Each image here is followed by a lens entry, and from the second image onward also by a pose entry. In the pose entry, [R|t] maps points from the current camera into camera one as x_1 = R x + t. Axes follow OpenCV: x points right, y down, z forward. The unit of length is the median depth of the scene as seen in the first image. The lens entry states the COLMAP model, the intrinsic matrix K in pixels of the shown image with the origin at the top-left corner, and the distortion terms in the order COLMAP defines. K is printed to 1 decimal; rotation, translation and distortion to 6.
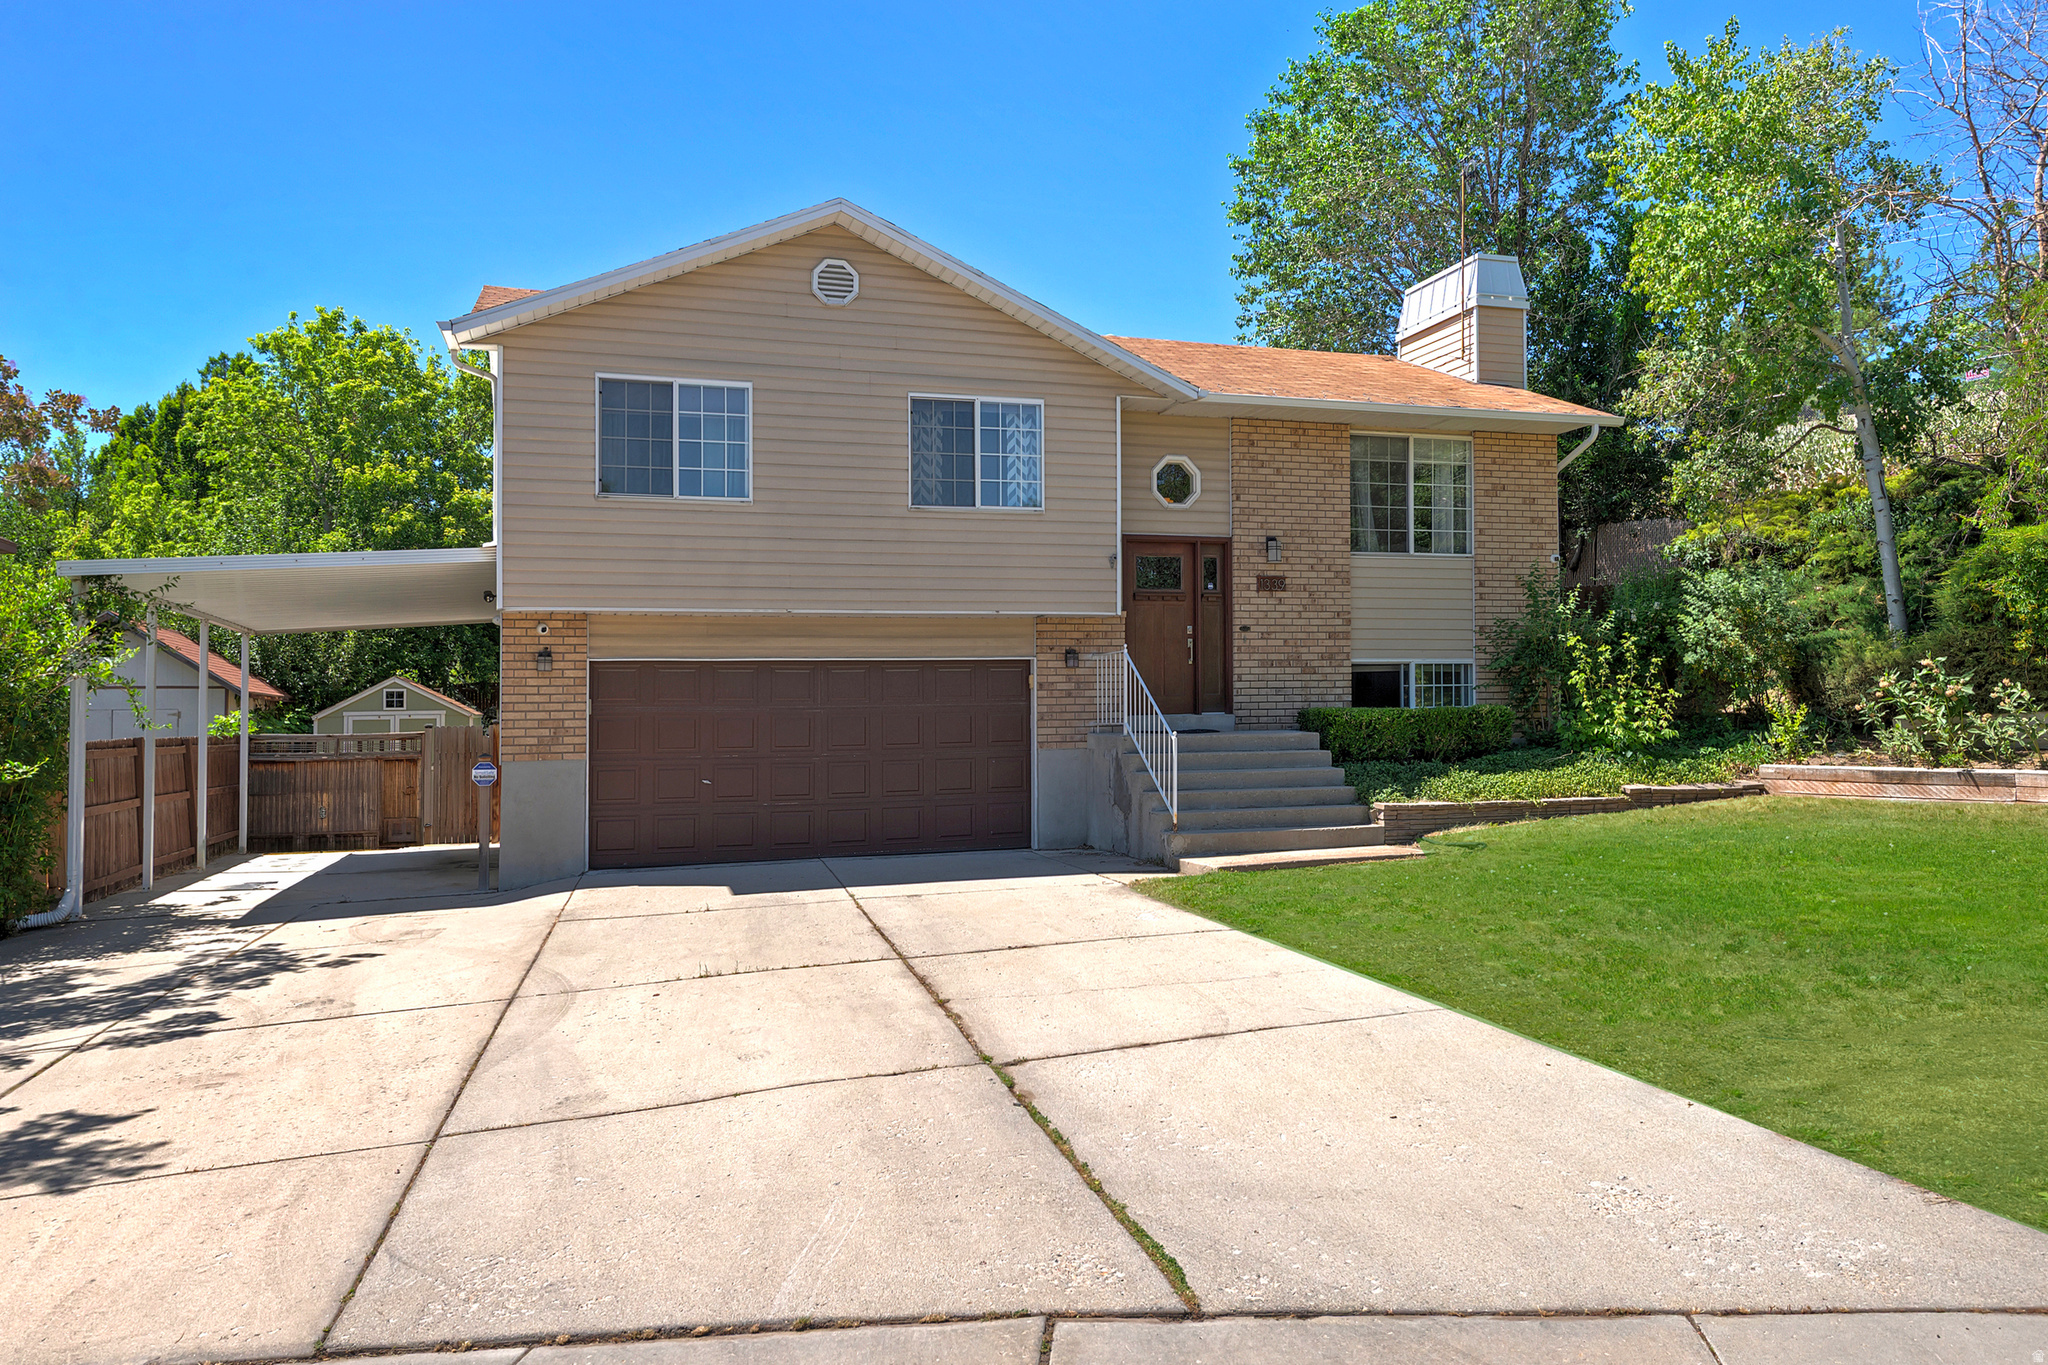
lens RADIAL K [[1348.4, 0, 1024.0], [0, 1348.4, 682.5], [0, 0, 1]] dist [0.022485, -0.005076]
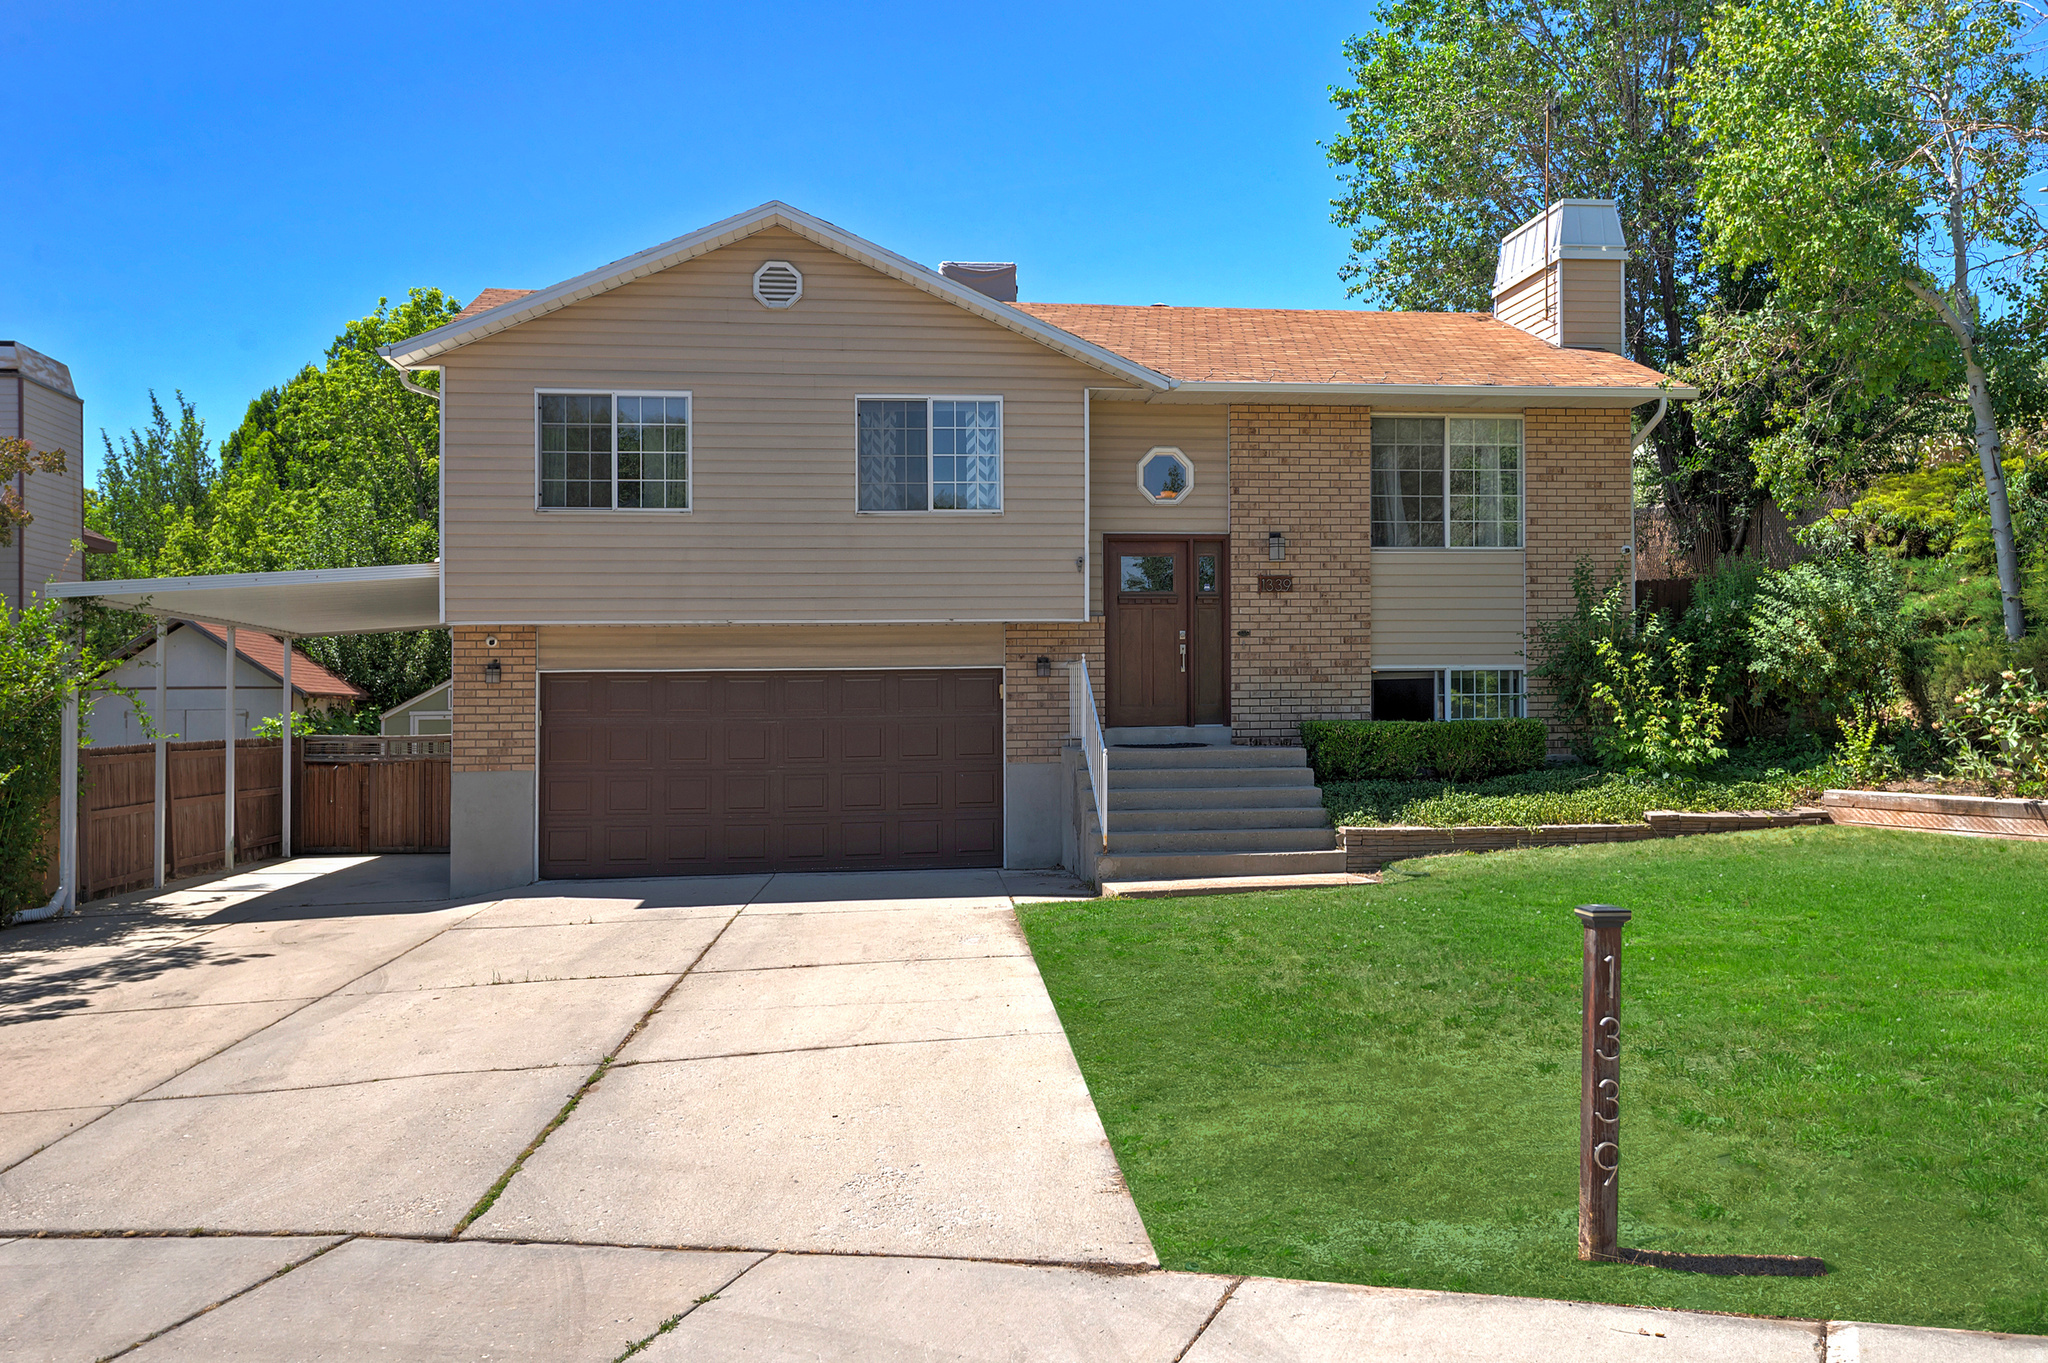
lens RADIAL K [[1581.8, 0, 1024.0], [0, 1581.8, 681.5], [0, 0, 1]] dist [0.019826, 0.001141]
pose [[0.985797, 0.002270, -0.167927, 0.216535], [-0.000532, 0.999946, 0.010396, -0.020260], [0.167942, -0.010159, 0.985745, -0.096394]]
